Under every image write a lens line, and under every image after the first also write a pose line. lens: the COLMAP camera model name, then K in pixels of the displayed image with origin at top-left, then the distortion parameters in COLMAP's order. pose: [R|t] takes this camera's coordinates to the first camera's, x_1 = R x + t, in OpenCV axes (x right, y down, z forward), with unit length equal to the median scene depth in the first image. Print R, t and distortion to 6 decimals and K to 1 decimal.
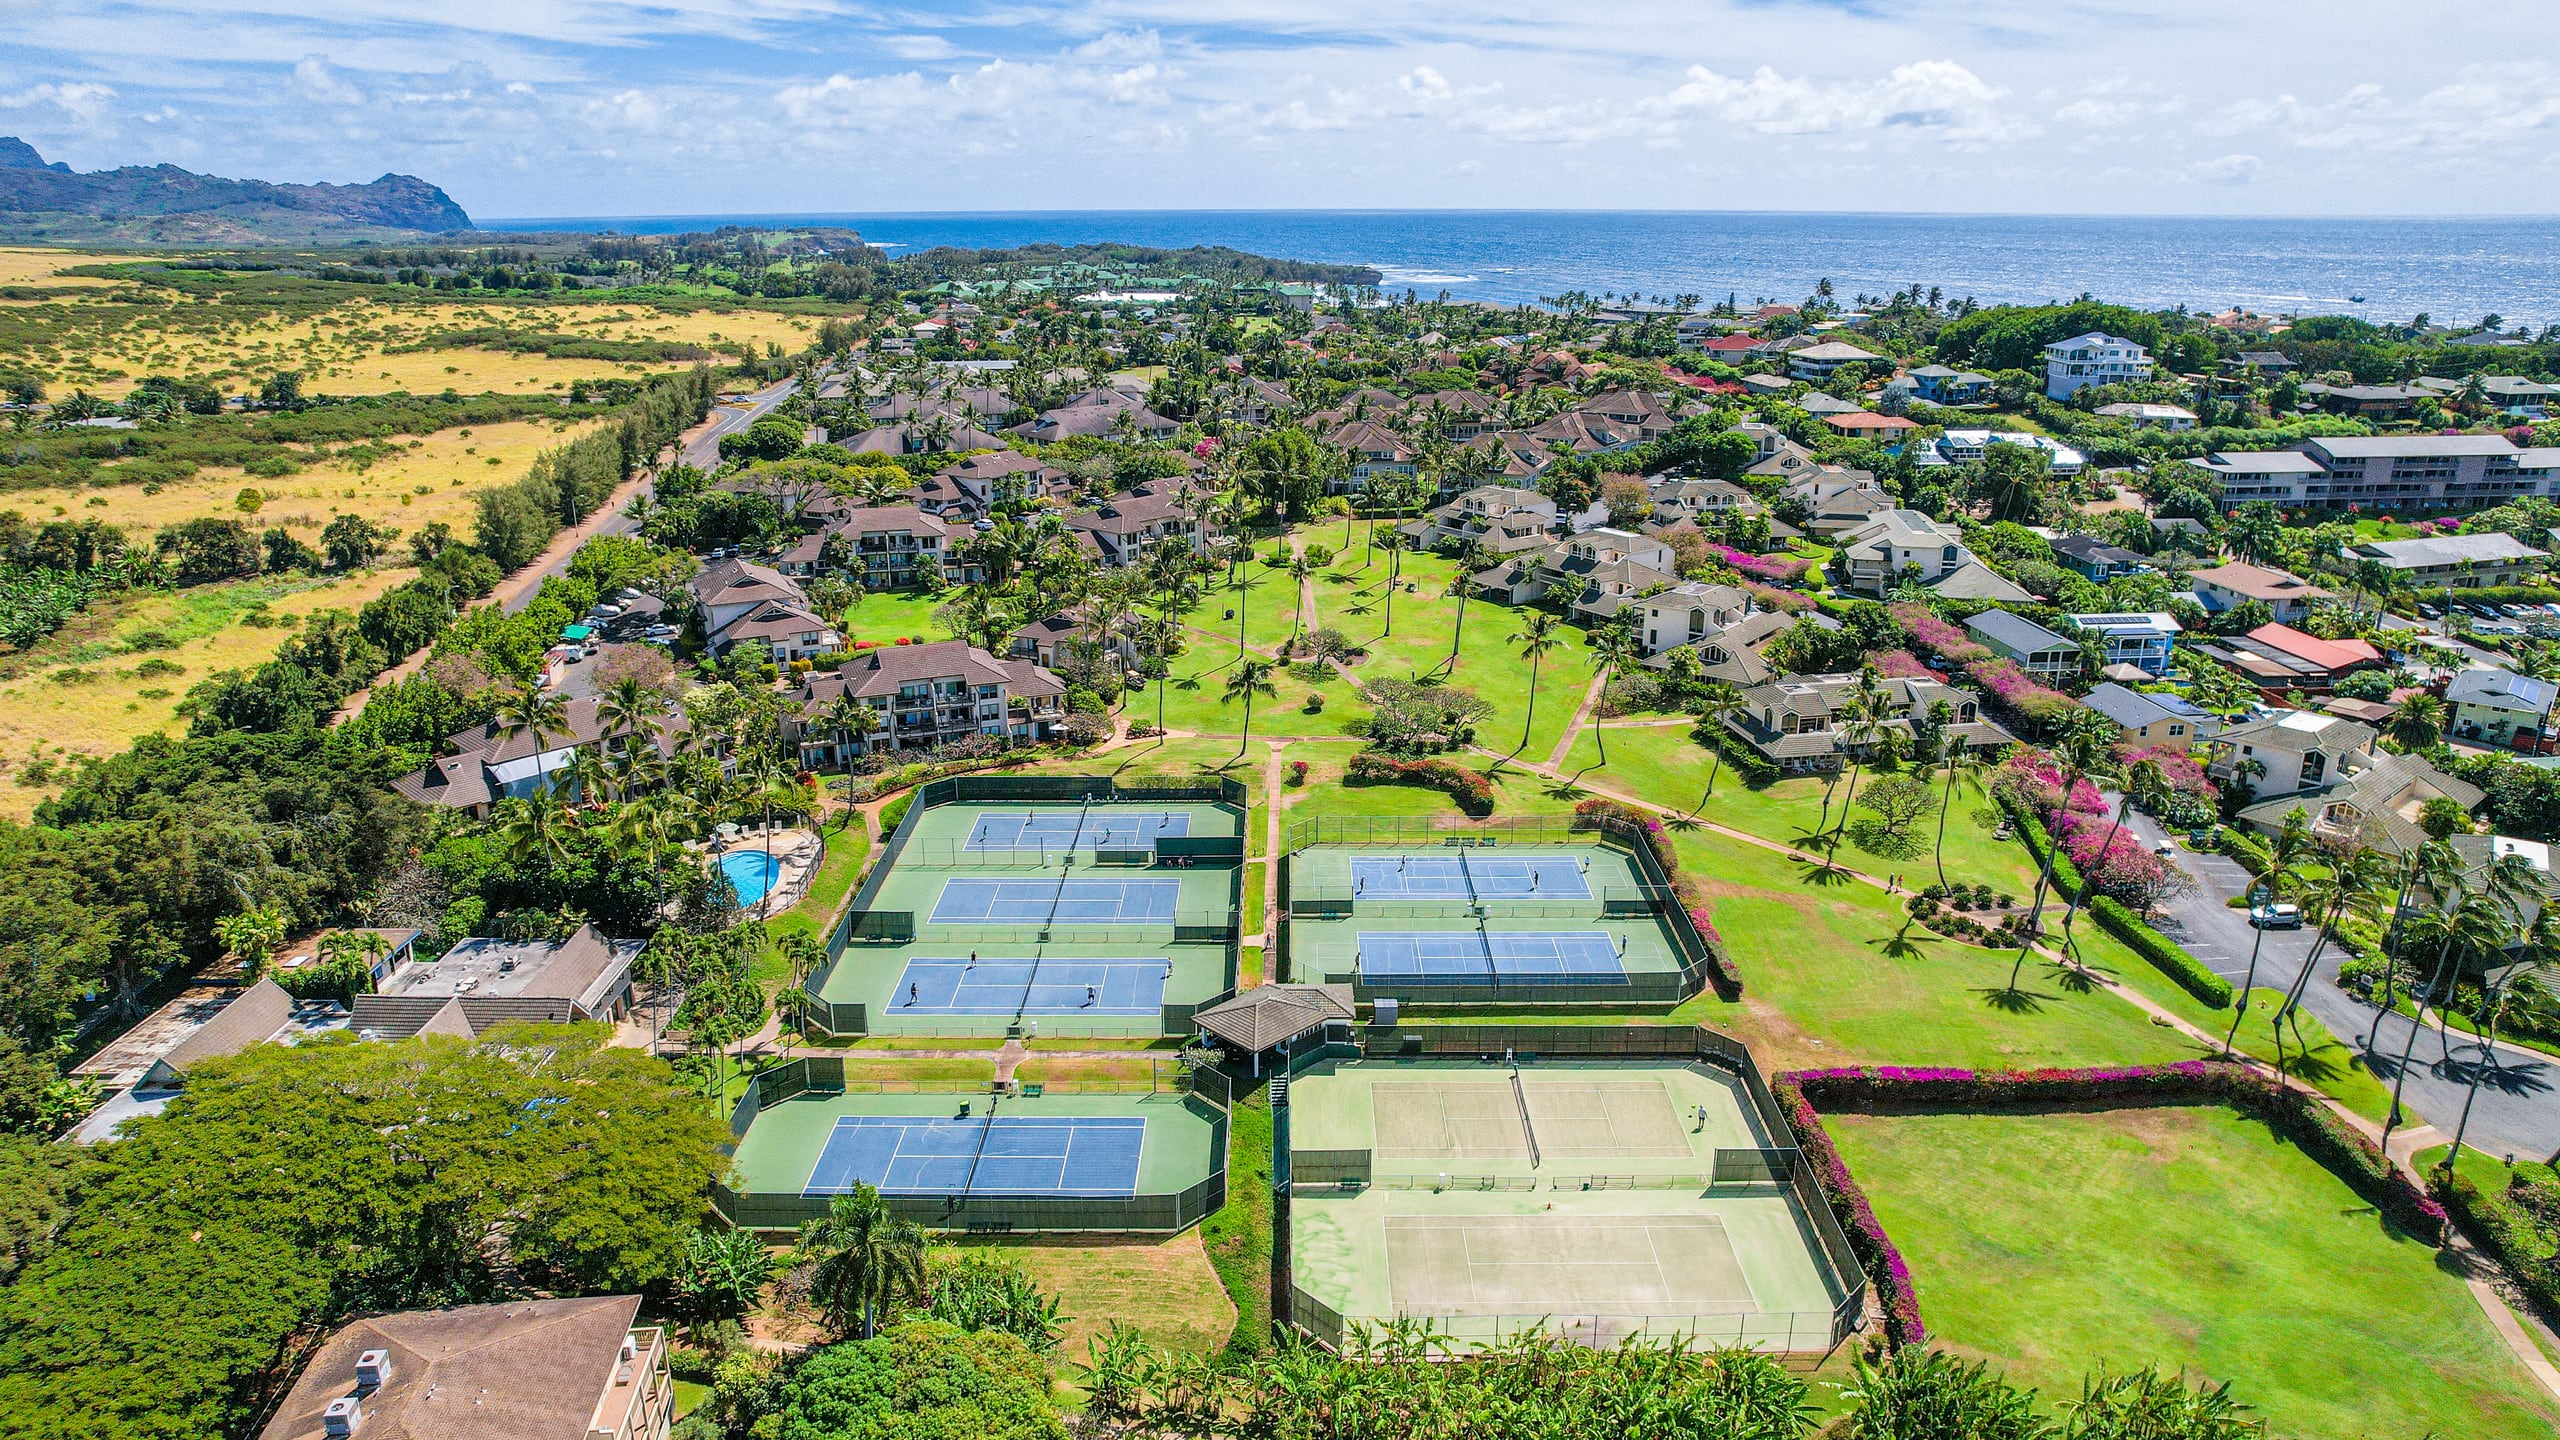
lens RADIAL K [[1768.1, 0, 1280.0], [0, 1768.1, 720.0], [0, 0, 1]] dist [-0.102923, 0.106830]
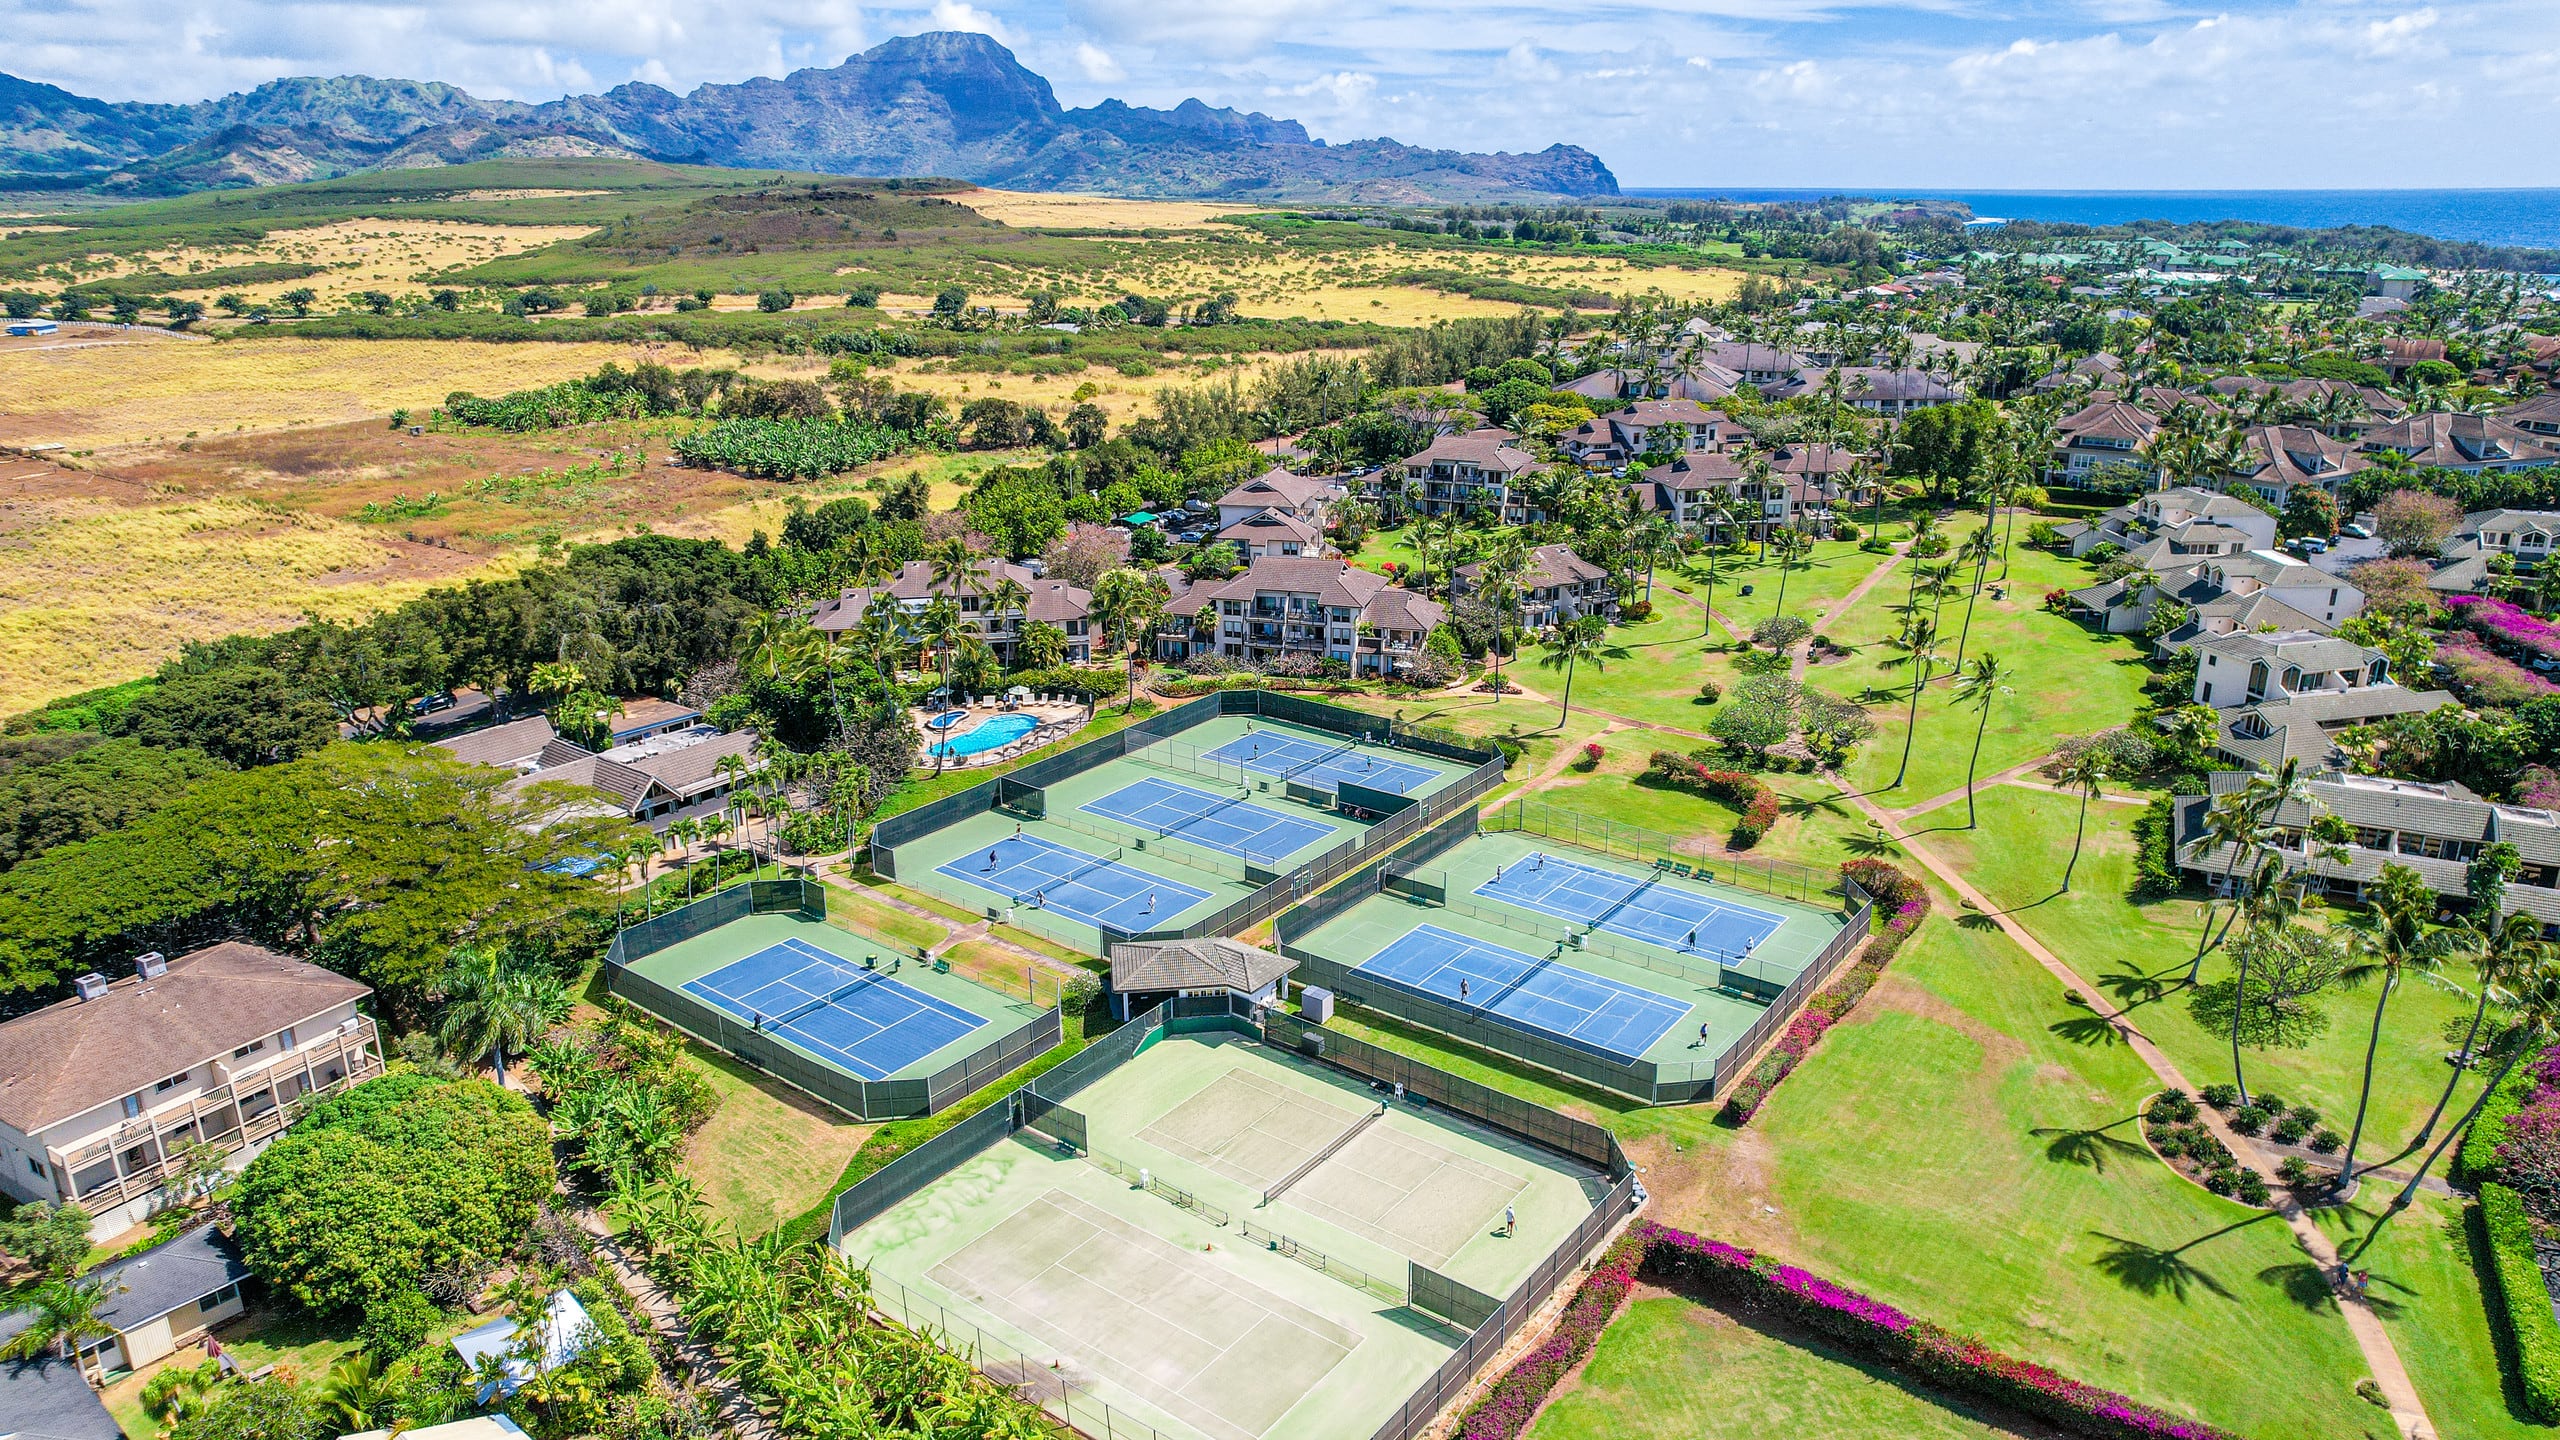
lens RADIAL K [[1768.1, 0, 1280.0], [0, 1768.1, 720.0], [0, 0, 1]] dist [-0.102923, 0.106830]
pose [[0.771430, 0.180478, -0.610184, 0.382428], [-0.176316, 0.982013, 0.067547, -0.017796], [0.611399, 0.055477, 0.789375, 0.209508]]
